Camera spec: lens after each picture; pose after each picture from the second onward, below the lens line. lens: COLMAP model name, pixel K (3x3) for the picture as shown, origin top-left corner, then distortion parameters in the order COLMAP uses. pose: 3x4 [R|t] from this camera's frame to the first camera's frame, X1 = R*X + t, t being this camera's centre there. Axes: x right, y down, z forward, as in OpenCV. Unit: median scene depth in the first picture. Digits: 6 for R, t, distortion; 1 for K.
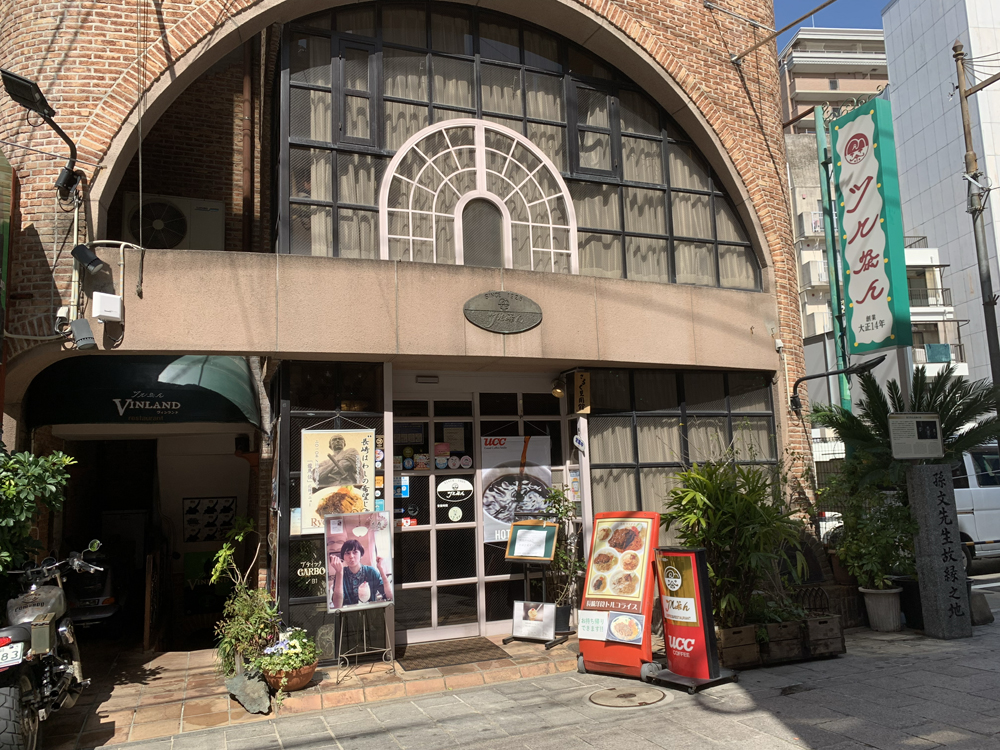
lens RADIAL K [[781.5, 0, 500.1], [0, 781.5, 373.4], [0, 0, 1]] dist [0.025051, -0.002306]
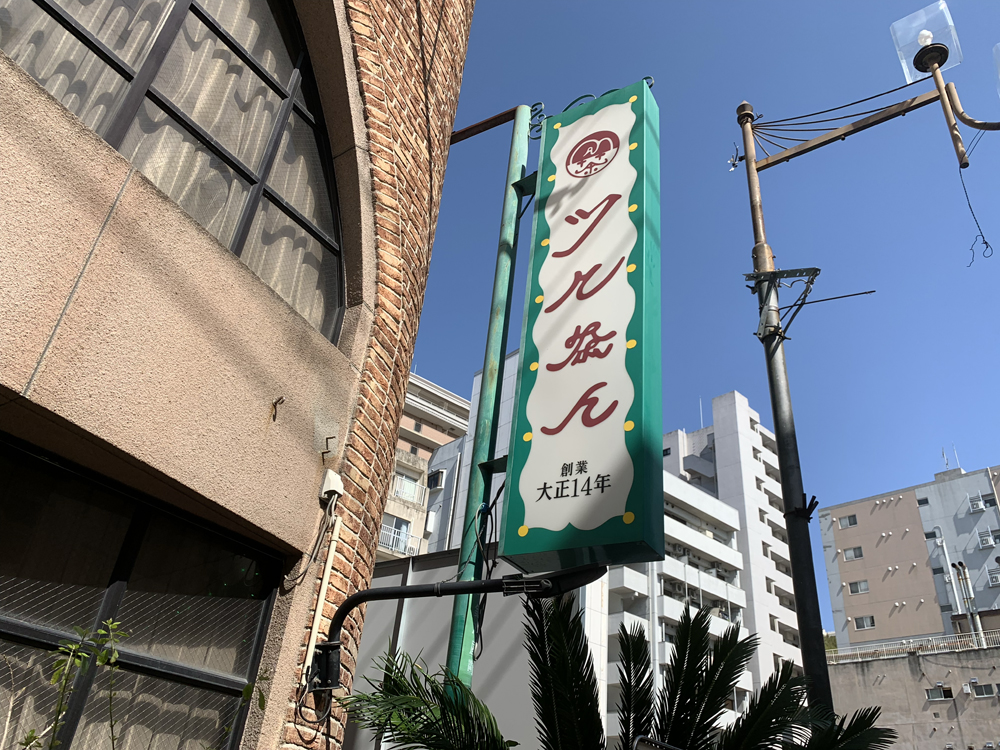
lens RADIAL K [[781.5, 0, 503.7], [0, 781.5, 376.1], [0, 0, 1]] dist [0.025051, -0.002306]
pose [[0.807389, 0.399455, 0.434233, 0.250200], [-0.200117, 0.877737, -0.435351, 0.061149], [-0.555046, 0.264601, 0.788613, 0.679924]]
